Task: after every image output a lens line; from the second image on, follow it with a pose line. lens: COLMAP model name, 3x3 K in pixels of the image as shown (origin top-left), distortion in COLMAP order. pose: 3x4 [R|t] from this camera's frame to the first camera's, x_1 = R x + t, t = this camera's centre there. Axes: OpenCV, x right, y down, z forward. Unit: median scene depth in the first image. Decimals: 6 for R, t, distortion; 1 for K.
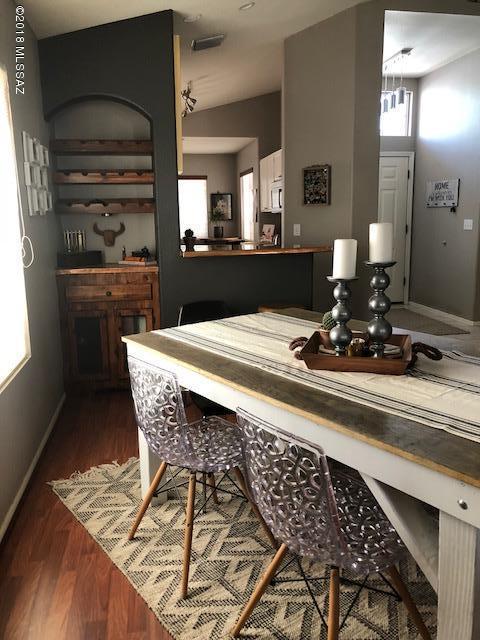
lens RADIAL K [[532.1, 0, 240.0], [0, 532.1, 320.0], [0, 0, 1]] dist [0.112549, 0.001074]
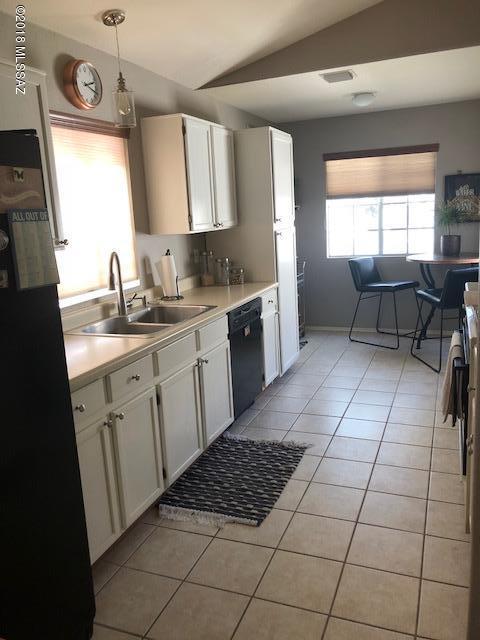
lens RADIAL K [[530.6, 0, 241.2], [0, 530.6, 311.5], [0, 0, 1]] dist [0.080103, -0.009448]
pose [[0.856148, 0.068126, -0.512220, 0.064355], [-0.061688, 0.997657, 0.029583, -0.104963], [0.513035, 0.006271, 0.858345, 0.436930]]
